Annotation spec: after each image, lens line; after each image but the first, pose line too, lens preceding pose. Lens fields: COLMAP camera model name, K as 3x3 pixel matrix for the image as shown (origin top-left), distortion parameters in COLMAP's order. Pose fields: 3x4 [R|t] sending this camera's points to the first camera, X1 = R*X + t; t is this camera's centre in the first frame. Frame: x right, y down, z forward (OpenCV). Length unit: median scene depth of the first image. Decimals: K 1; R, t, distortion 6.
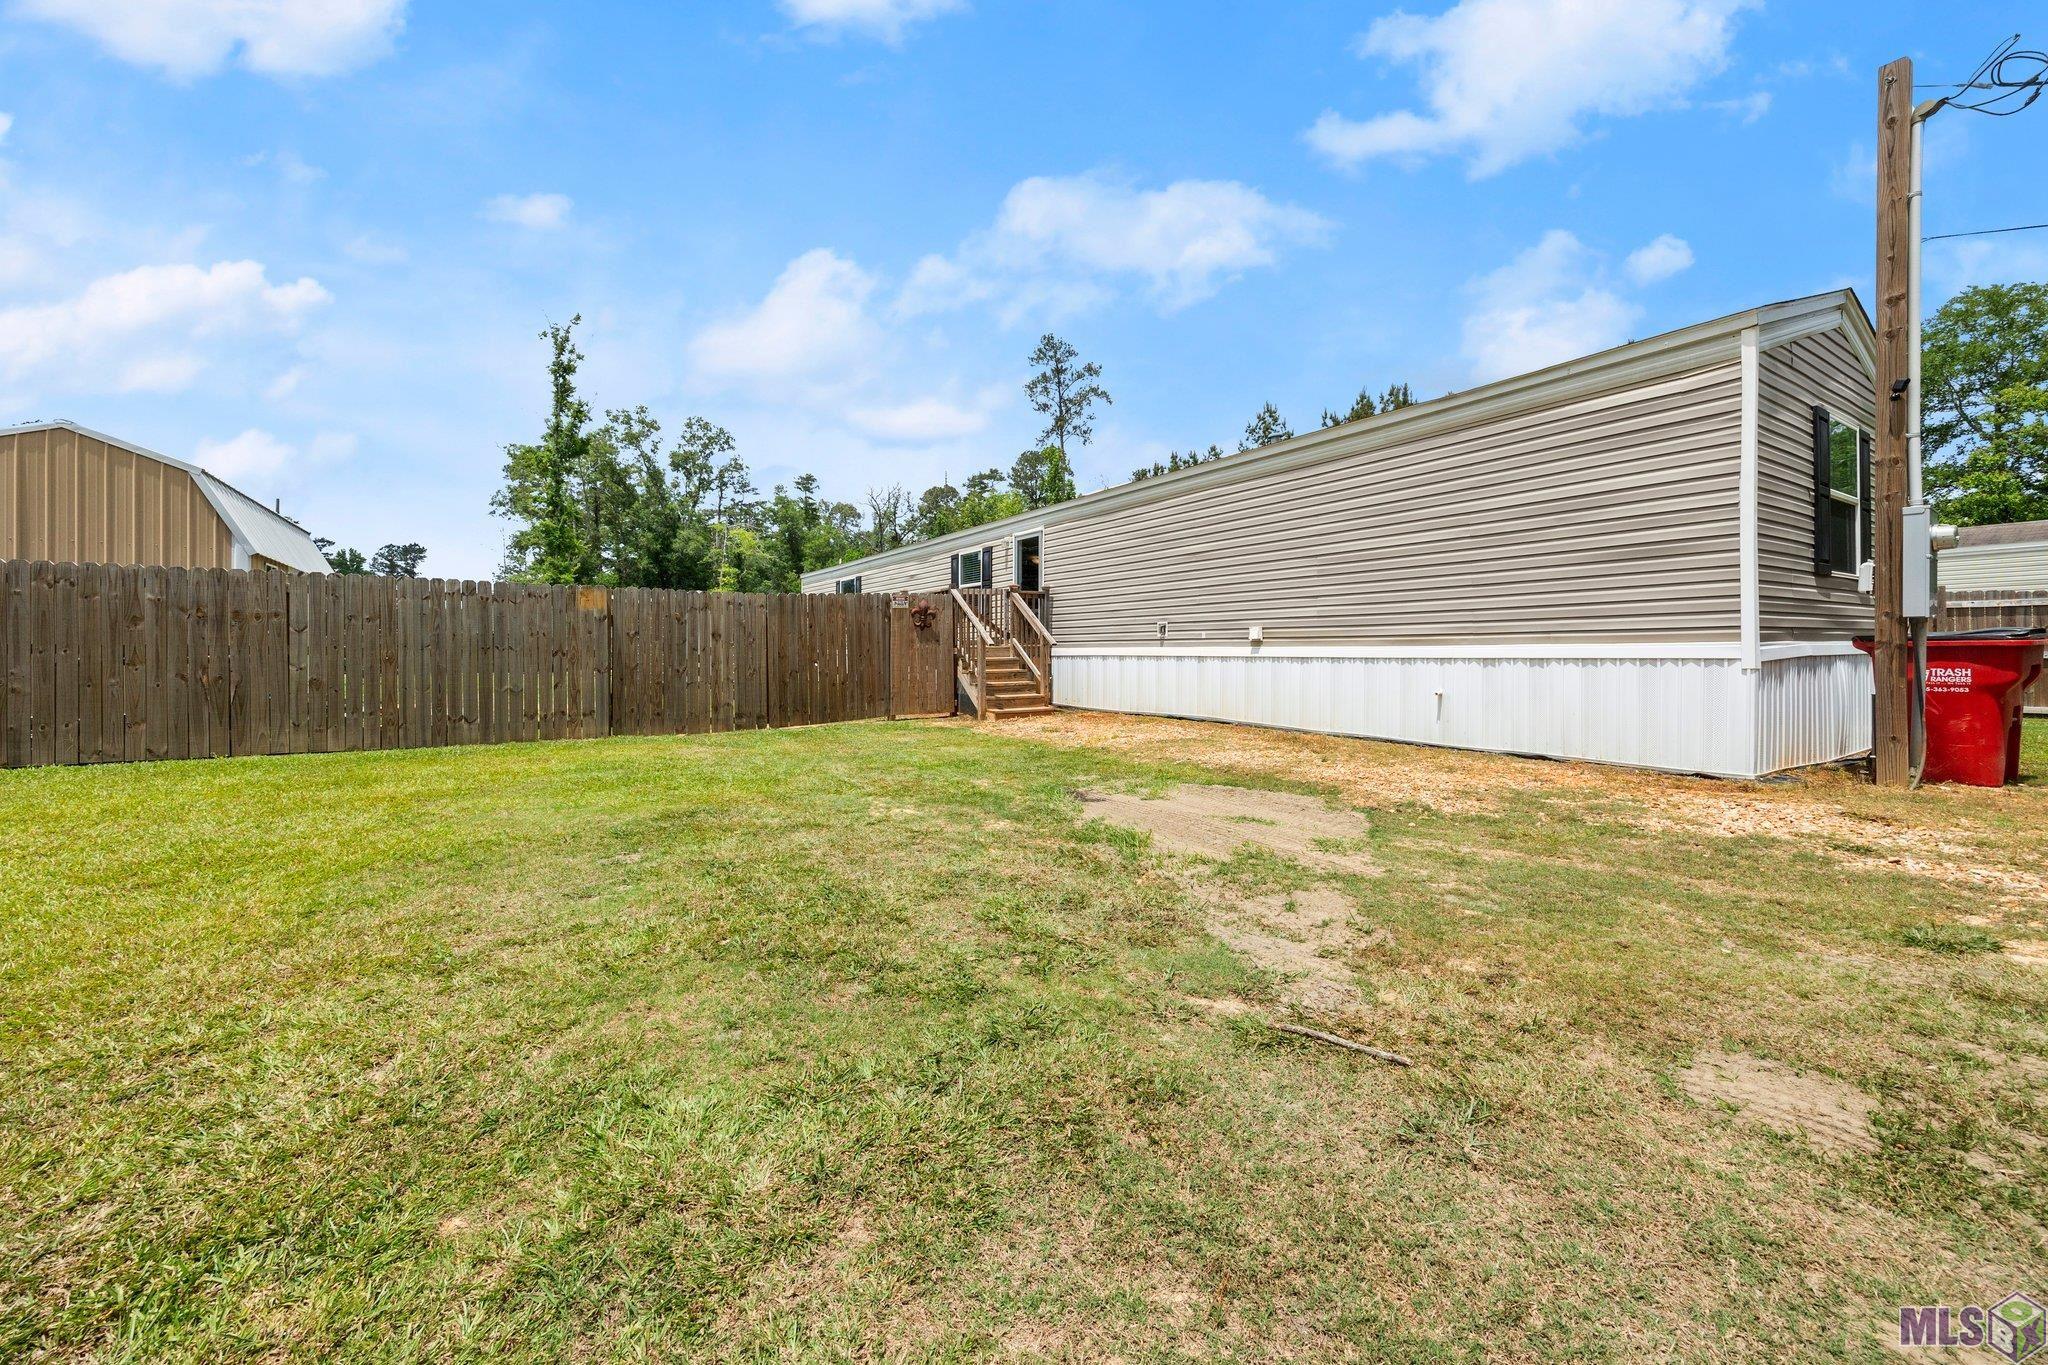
lens RADIAL K [[792.1, 0, 1014.9], [0, 792.1, 658.0], [0, 0, 1]] dist [0.000263, -0.000095]
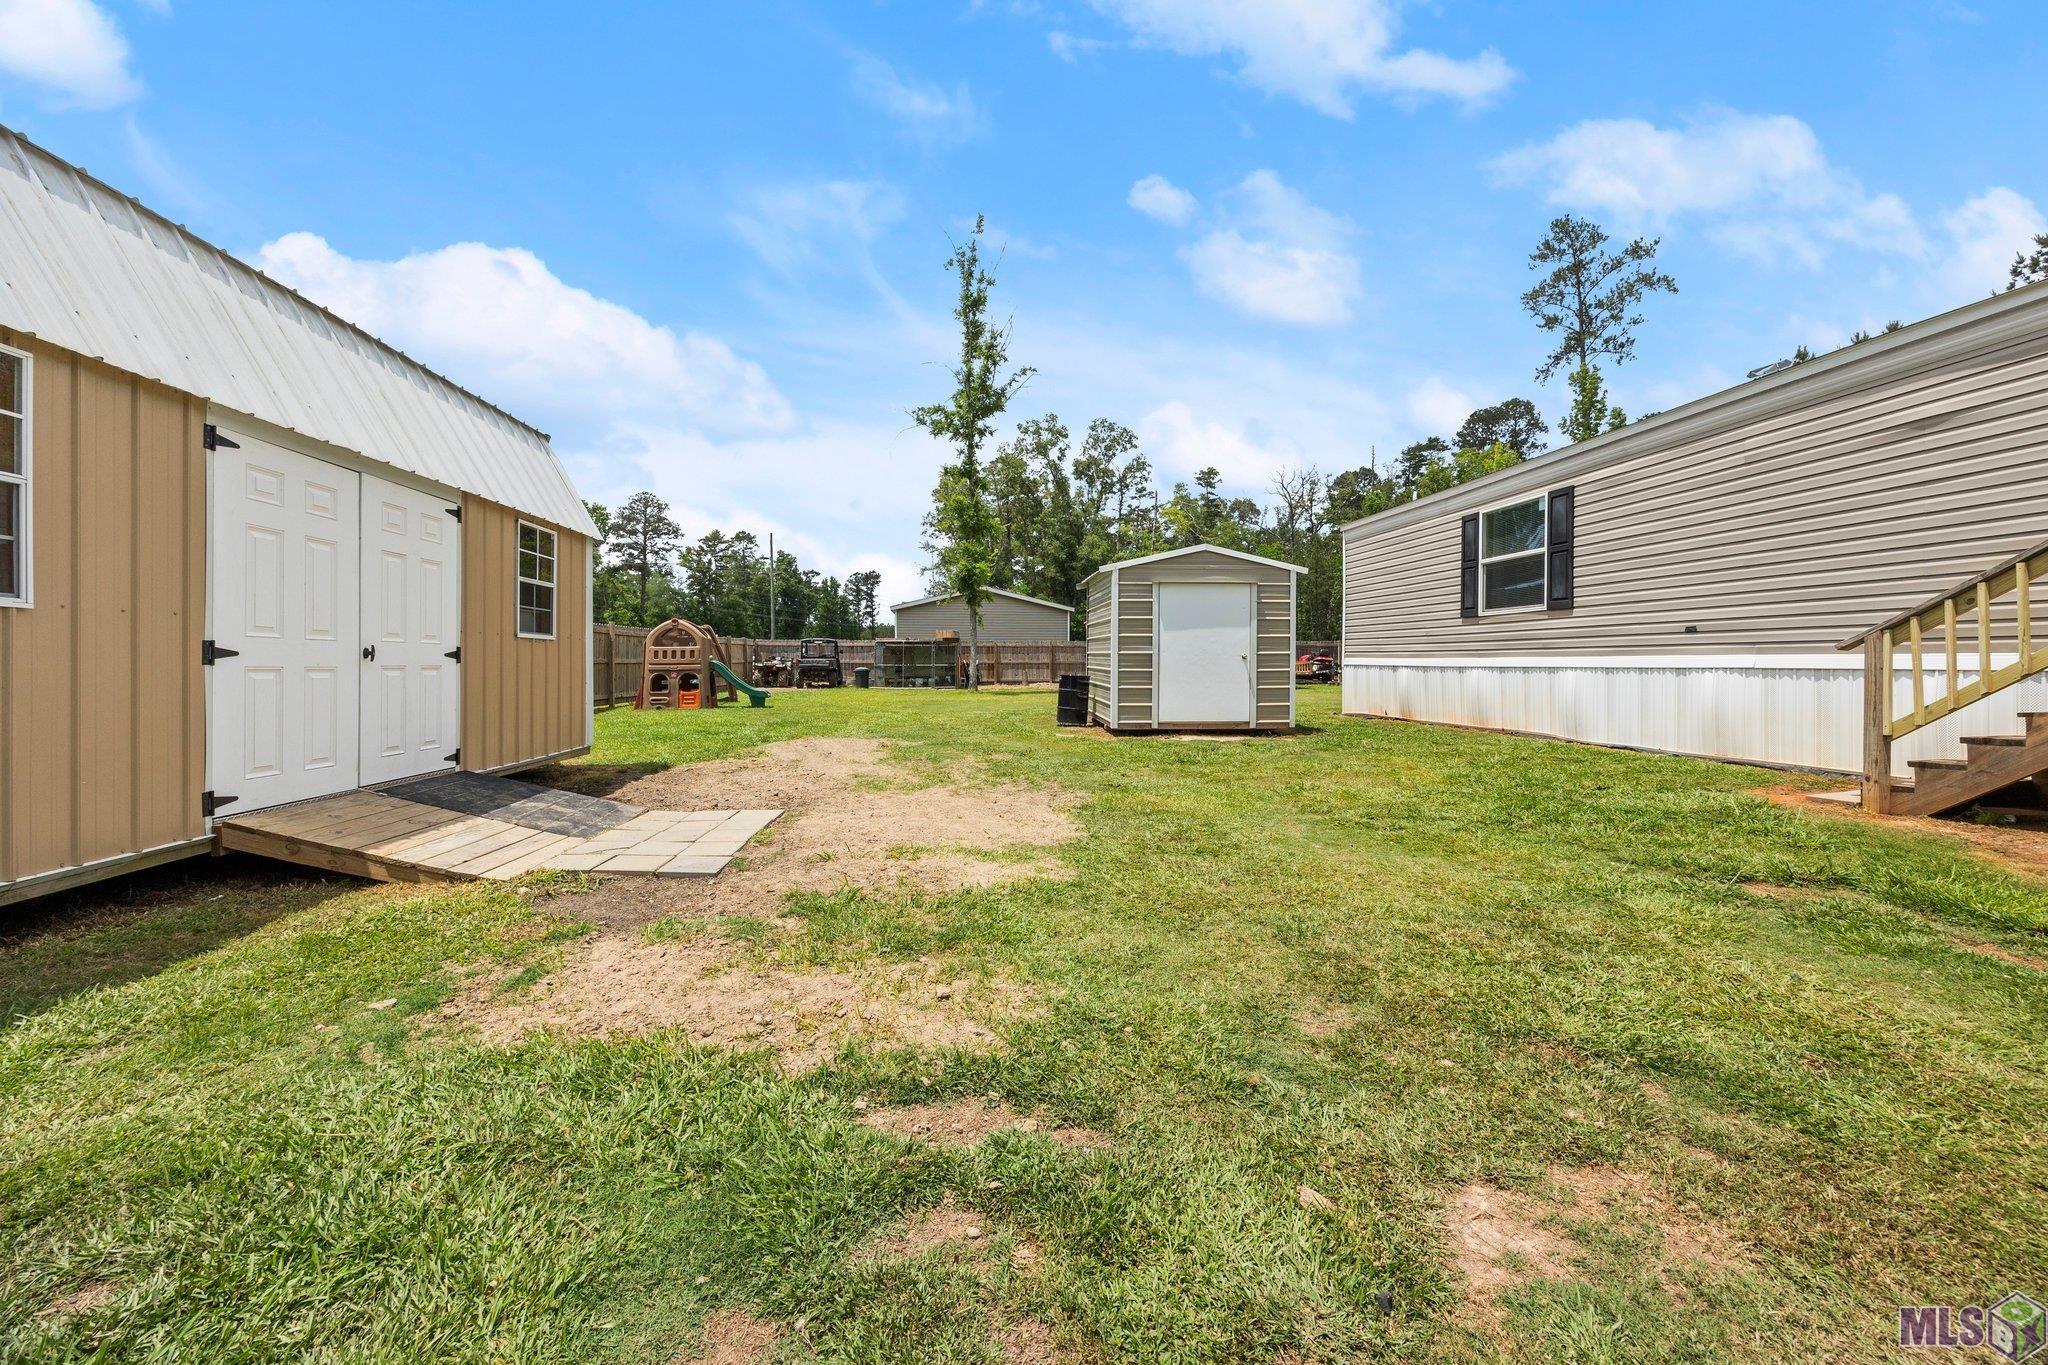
lens RADIAL K [[774.2, 0, 1029.9], [0, 774.2, 664.3], [0, 0, 1]] dist [-0.001455, -0.000545]
pose [[0.896851, -0.002386, -0.442326, -0.083272], [0.001489, 0.999996, -0.002375, 0.000065], [0.442330, 0.001471, 0.896851, 0.154096]]
